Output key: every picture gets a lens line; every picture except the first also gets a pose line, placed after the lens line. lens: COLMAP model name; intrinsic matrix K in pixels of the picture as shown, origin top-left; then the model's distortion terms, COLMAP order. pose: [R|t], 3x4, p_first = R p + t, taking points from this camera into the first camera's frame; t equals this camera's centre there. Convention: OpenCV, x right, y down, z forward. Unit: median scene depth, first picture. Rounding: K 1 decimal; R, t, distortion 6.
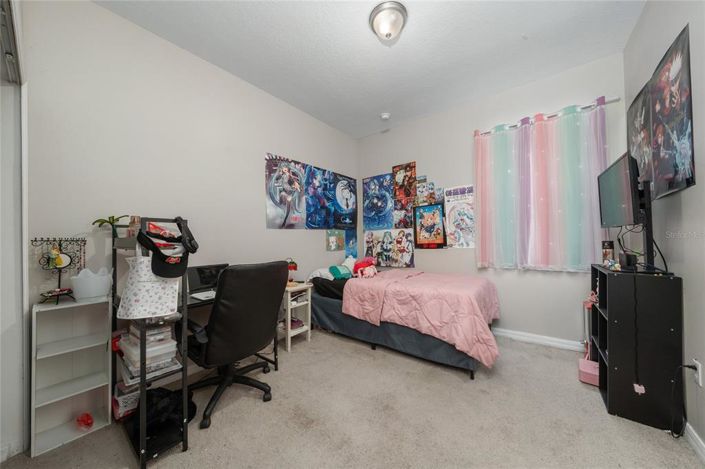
lens RADIAL K [[244.7, 0, 350.1], [0, 244.7, 252.6], [0, 0, 1]] dist [0.001758, 0.000106]
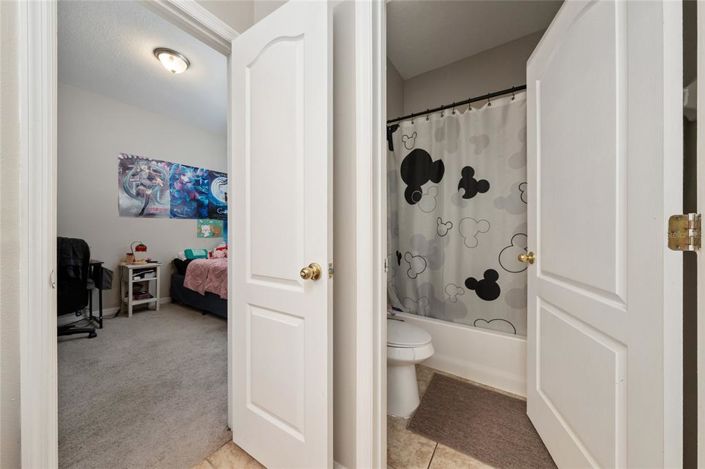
lens RADIAL K [[244.7, 0, 352.3], [0, 244.7, 246.5], [0, 0, 1]] dist [0.001758, 0.000106]
pose [[0.997219, 0.008047, 0.074089, 0.622706], [-0.008154, 0.999966, 0.001147, 0.032201], [-0.074078, -0.001748, 0.997251, -0.243639]]
